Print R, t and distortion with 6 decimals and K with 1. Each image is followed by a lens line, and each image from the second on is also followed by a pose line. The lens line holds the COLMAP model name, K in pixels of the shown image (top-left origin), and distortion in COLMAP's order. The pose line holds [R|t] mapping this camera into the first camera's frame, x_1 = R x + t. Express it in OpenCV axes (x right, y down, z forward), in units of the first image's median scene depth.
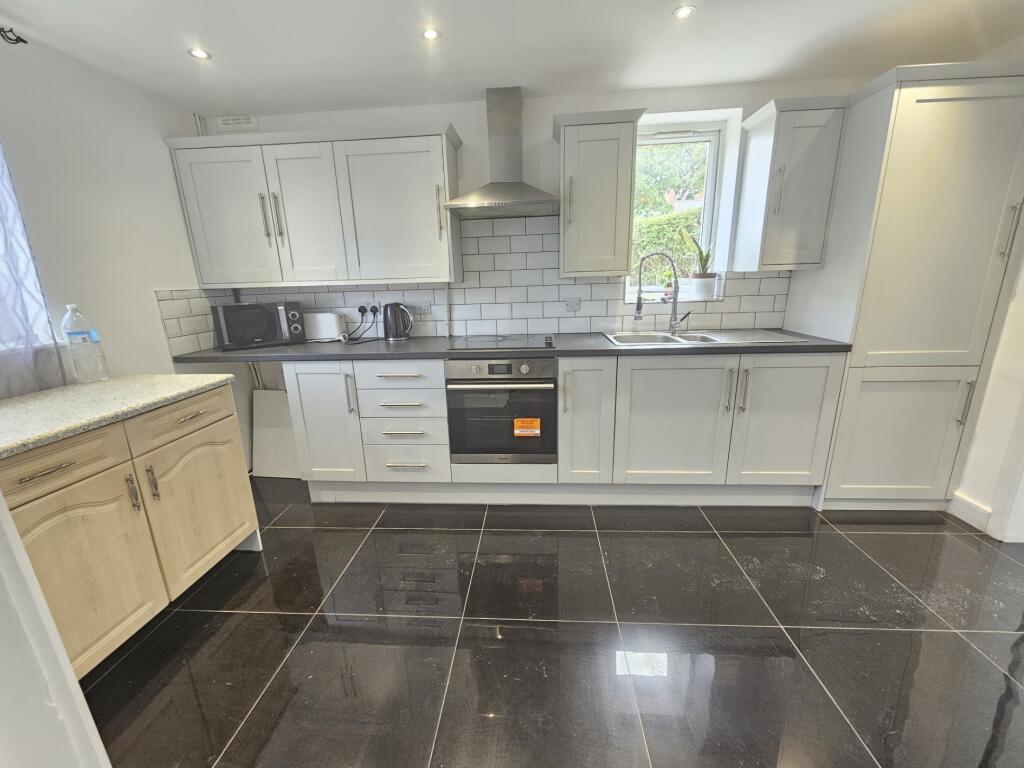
lens RADIAL K [[421.2, 0, 509.0], [0, 421.2, 387.9], [0, 0, 1]] dist [-0.000031, -0.000029]
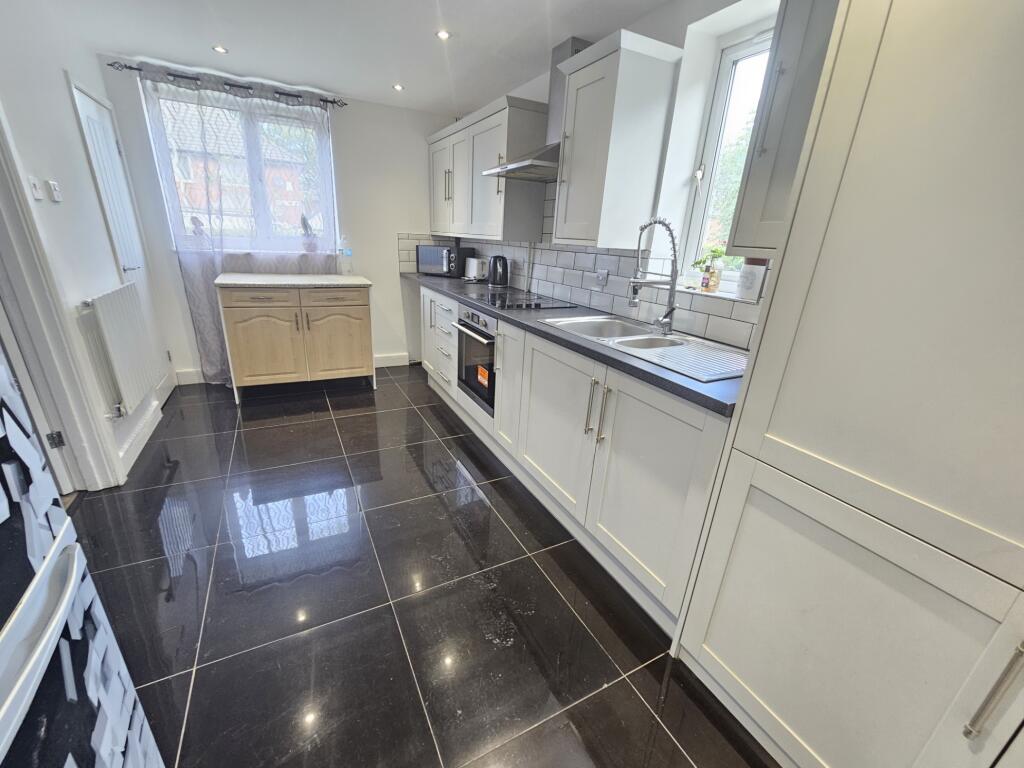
lens RADIAL K [[421.2, 0, 508.4], [0, 421.2, 390.8], [0, 0, 1]] dist [-0.000031, -0.000029]
pose [[0.513937, 0.346742, -0.784627, 0.980205], [-0.279198, 0.932478, 0.229203, -0.146456], [0.811121, 0.101270, 0.576044, 0.422378]]
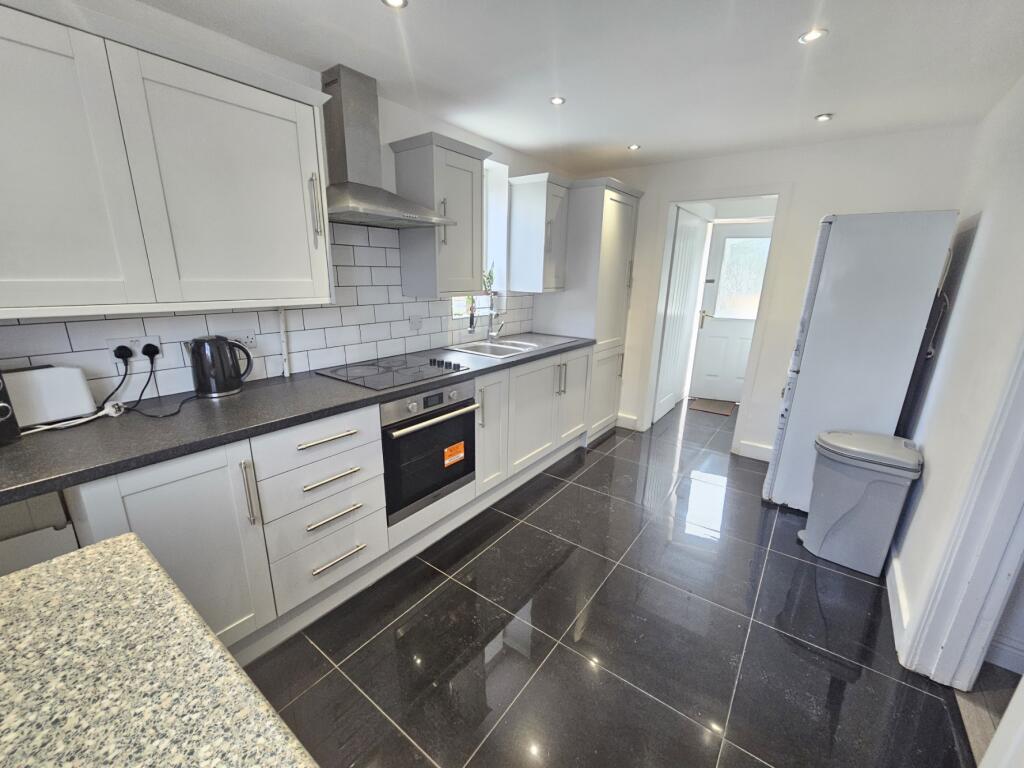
lens RADIAL K [[421.2, 0, 511.4], [0, 421.2, 387.1], [0, 0, 1]] dist [-0.000031, -0.000029]
pose [[0.533863, -0.182661, 0.825606, -0.663024], [0.180701, 0.978478, 0.099636, -0.129937], [-0.826037, 0.095996, 0.555380, 0.347573]]
